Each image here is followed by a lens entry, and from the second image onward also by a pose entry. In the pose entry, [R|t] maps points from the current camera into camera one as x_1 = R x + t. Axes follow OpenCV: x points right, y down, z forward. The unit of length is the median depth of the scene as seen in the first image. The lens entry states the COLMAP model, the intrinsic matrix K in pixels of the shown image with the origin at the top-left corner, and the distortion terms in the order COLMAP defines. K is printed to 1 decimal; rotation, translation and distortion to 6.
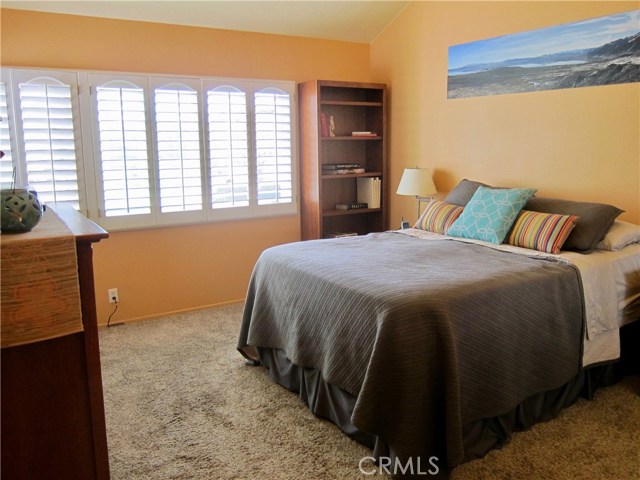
lens RADIAL K [[532.0, 0, 320.2], [0, 532.0, 239.3], [0, 0, 1]] dist [-0.066894, 0.024352]
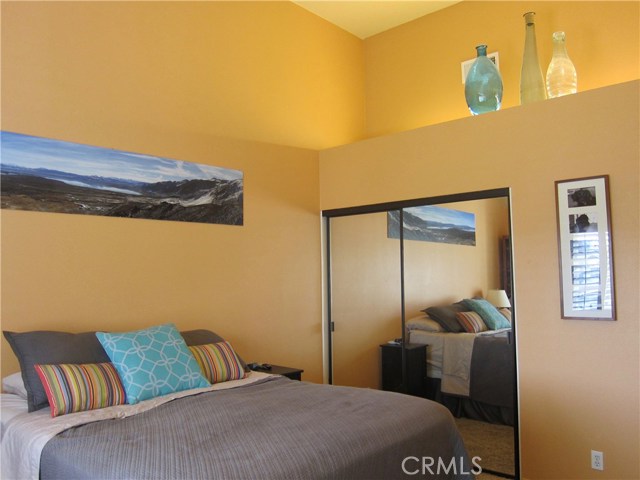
lens RADIAL K [[532.0, 0, 320.2], [0, 532.0, 239.8], [0, 0, 1]] dist [-0.066894, 0.024352]
pose [[-0.276542, 0.070120, 0.958440, -0.546176], [0.186889, 0.982217, -0.017936, -0.169923], [-0.942654, 0.174162, -0.284729, 0.967321]]
